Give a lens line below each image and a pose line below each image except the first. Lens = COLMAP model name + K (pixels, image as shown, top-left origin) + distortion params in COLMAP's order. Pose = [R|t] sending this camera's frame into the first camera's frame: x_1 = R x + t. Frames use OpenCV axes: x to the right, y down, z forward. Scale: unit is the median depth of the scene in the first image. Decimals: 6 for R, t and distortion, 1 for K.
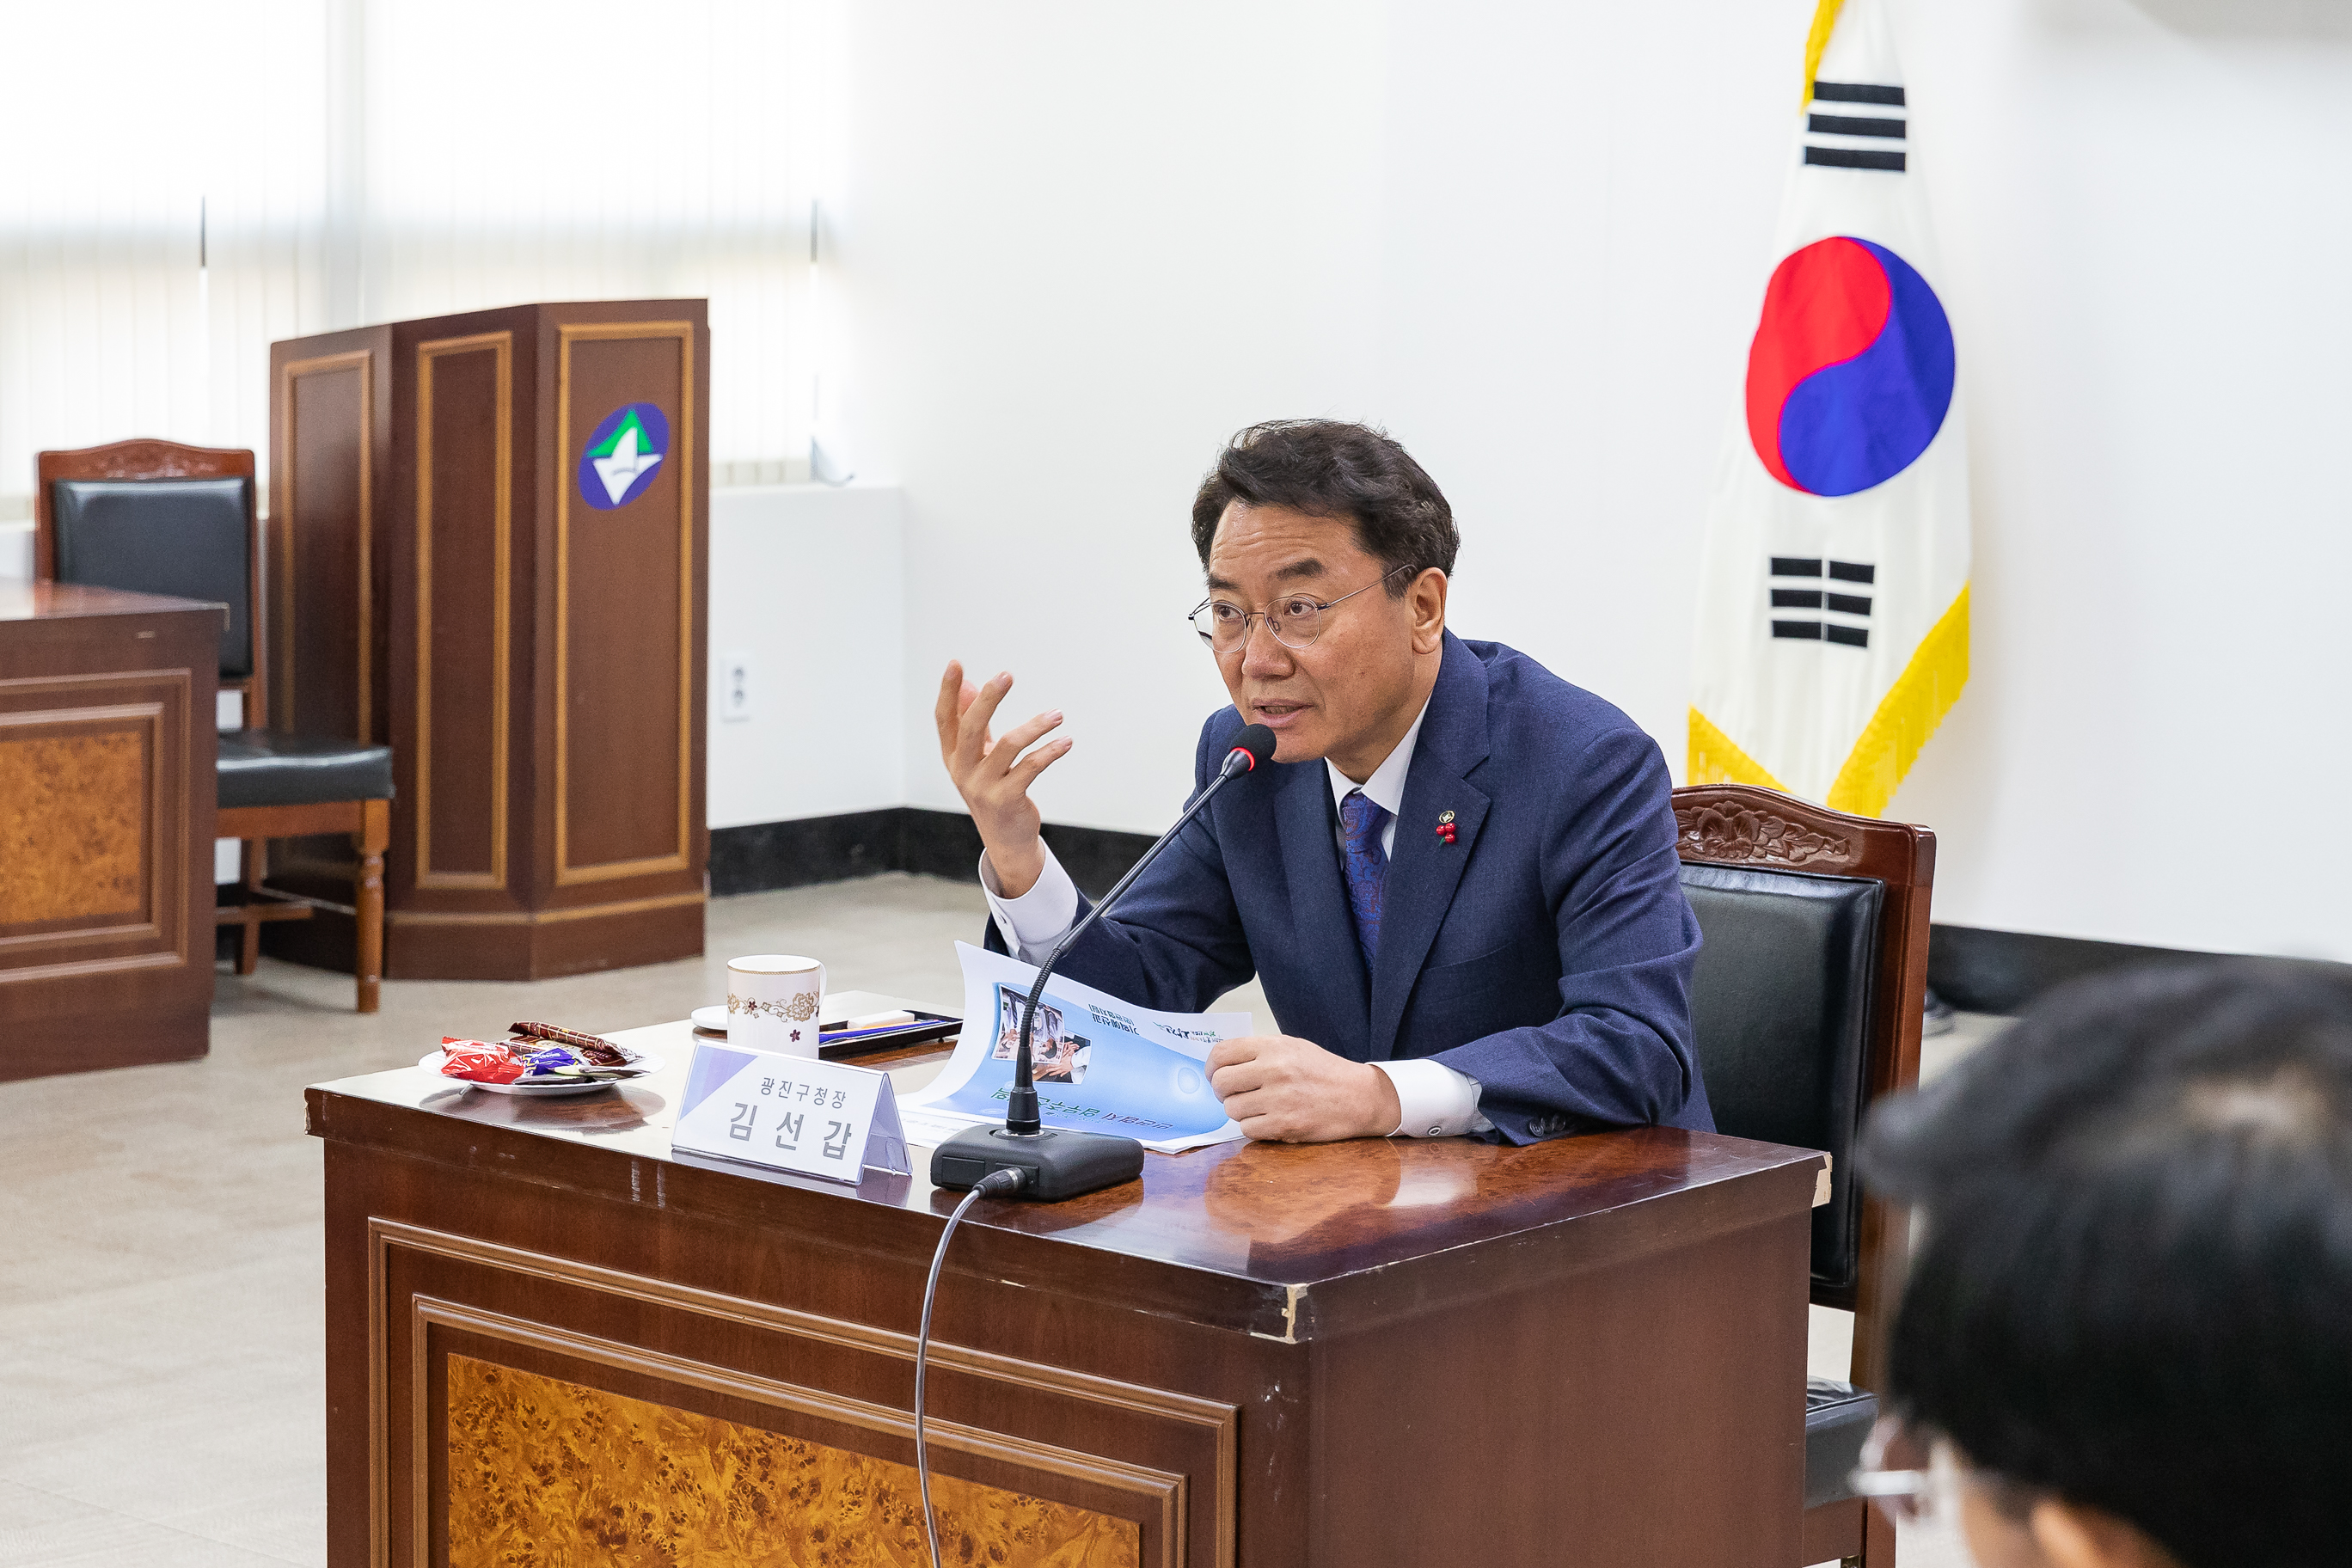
lens RADIAL K [[5486.8, 0, 955.1], [0, 5486.8, 779.4], [0, 0, 1]] dist [0.038269, 0.000000]
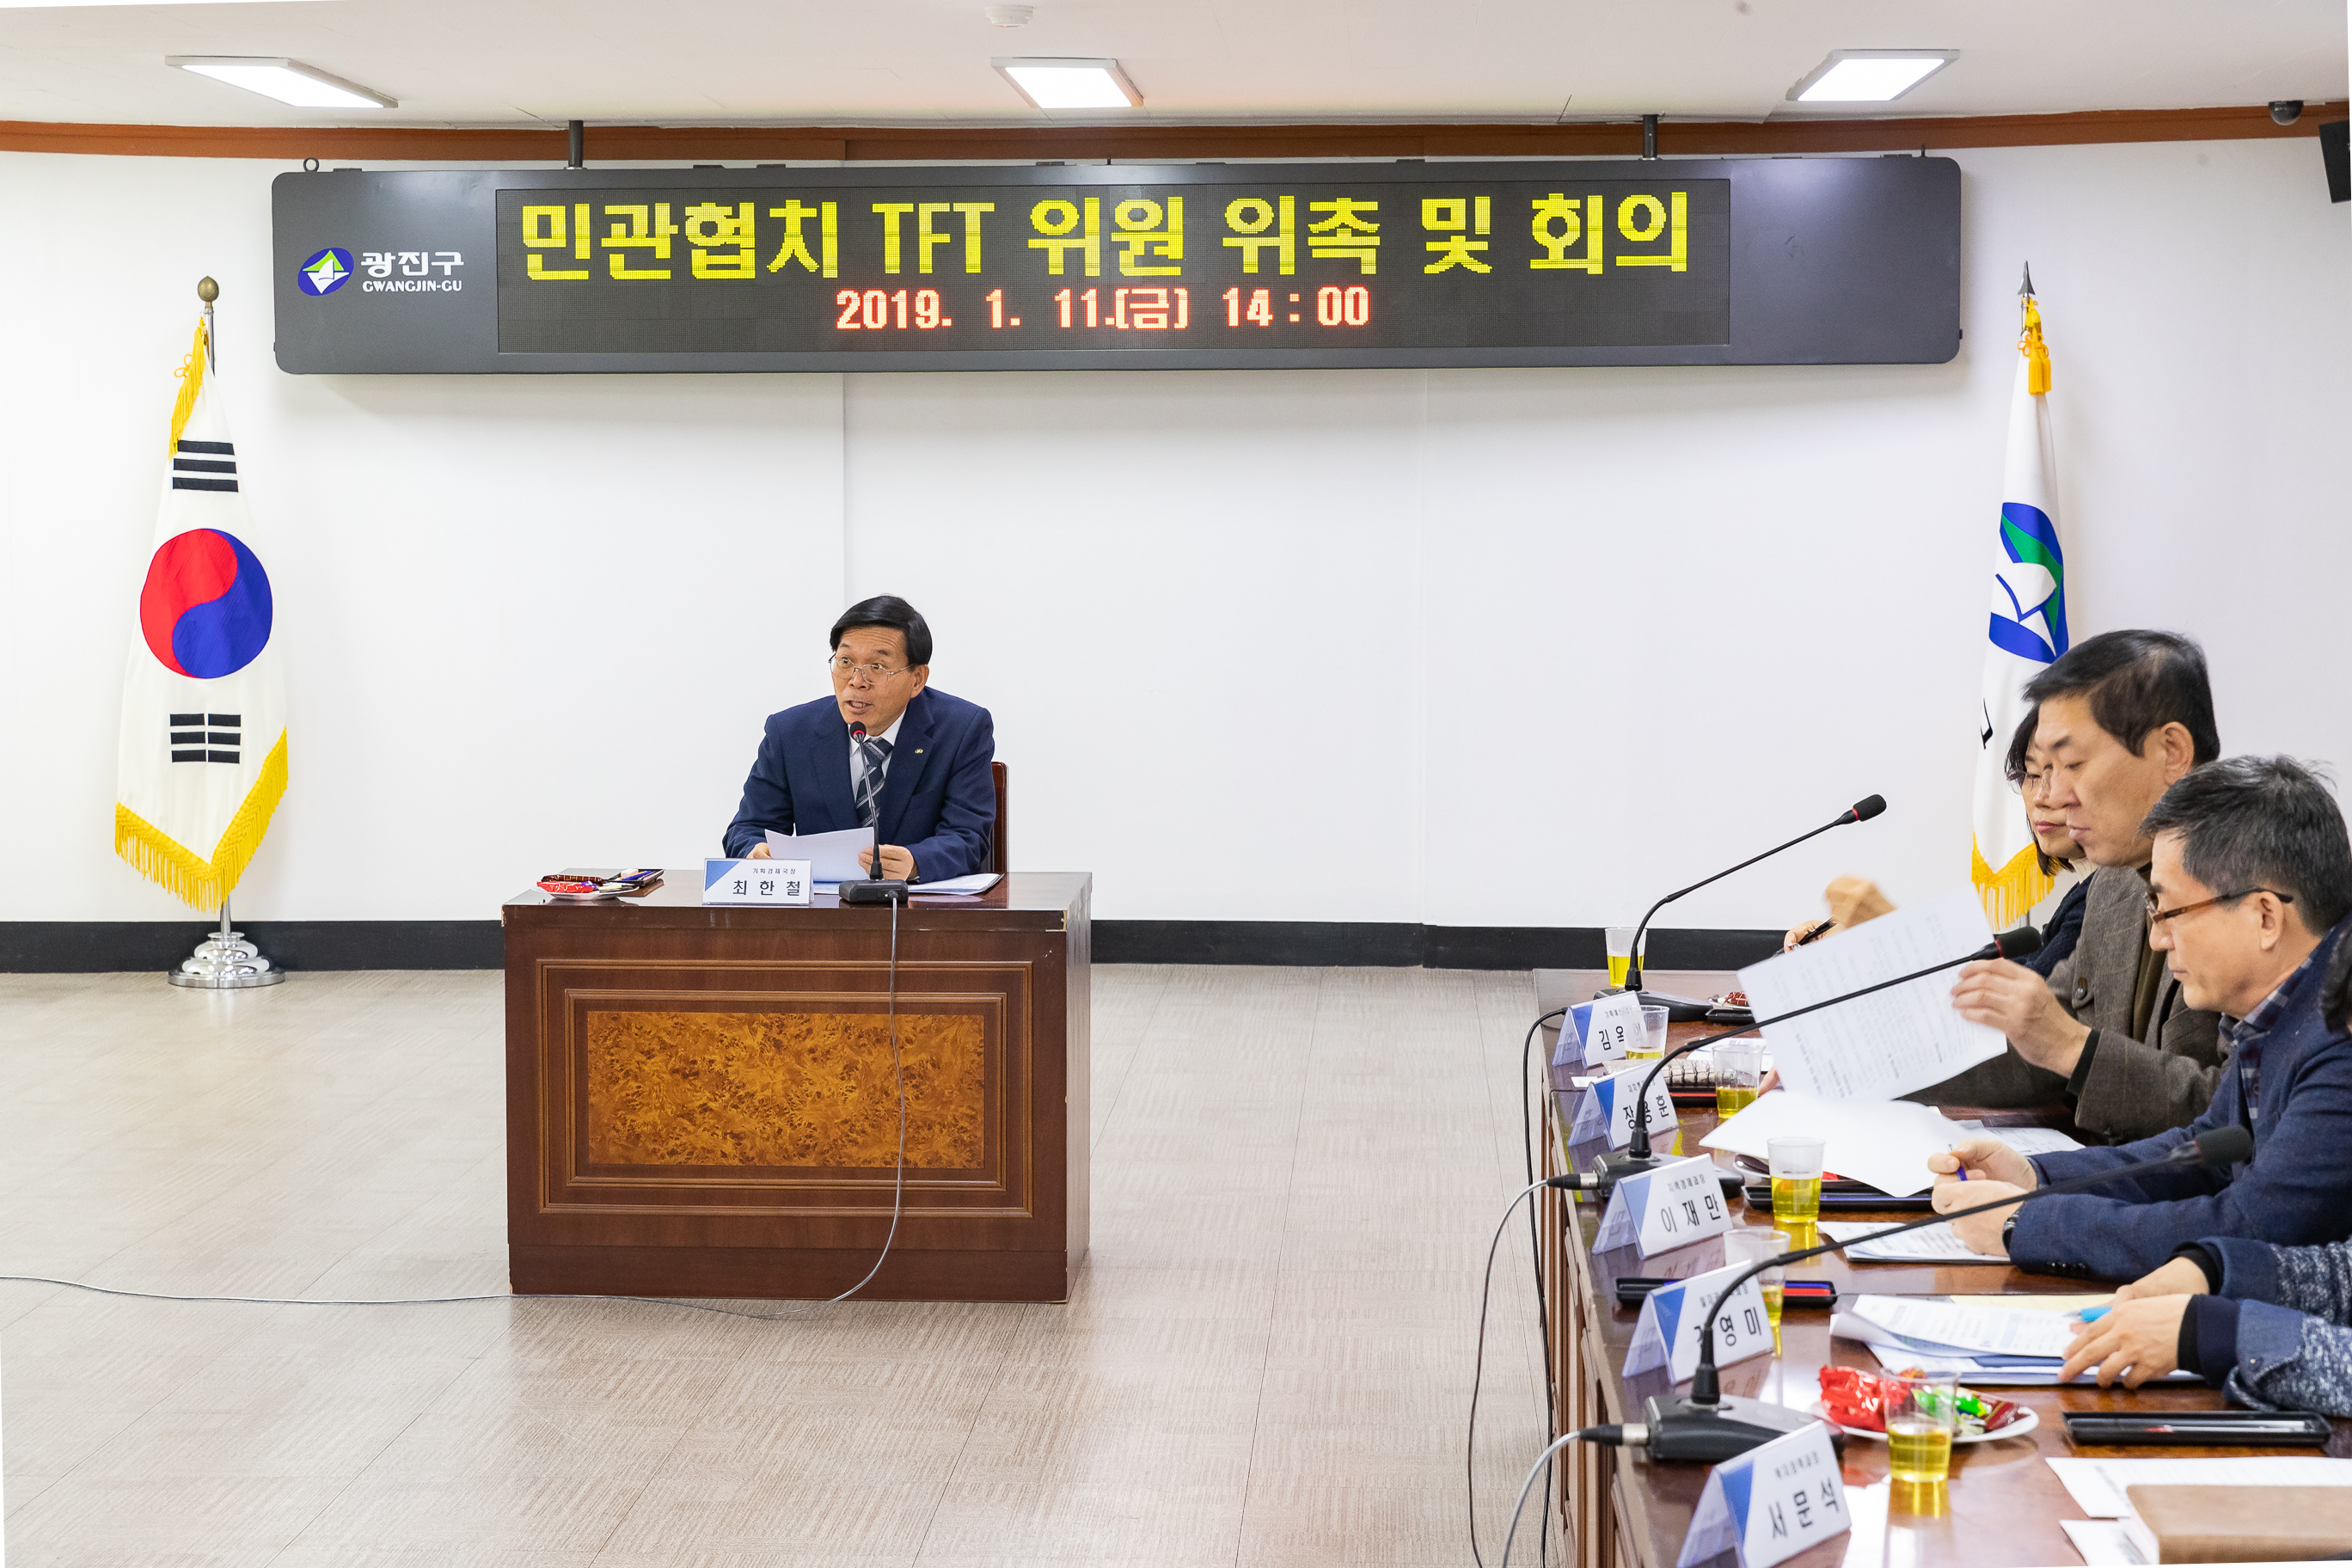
lens RADIAL K [[4535.6, 0, 1168.4], [0, 4535.6, 803.9], [0, 0, 1]] dist [0.013295, 0.000000]
pose [[0.767014, -0.062377, 0.638592, -0.918503], [0.086516, 0.996229, -0.006604, 0.042054], [-0.635771, 0.060314, 0.769518, -0.517440]]
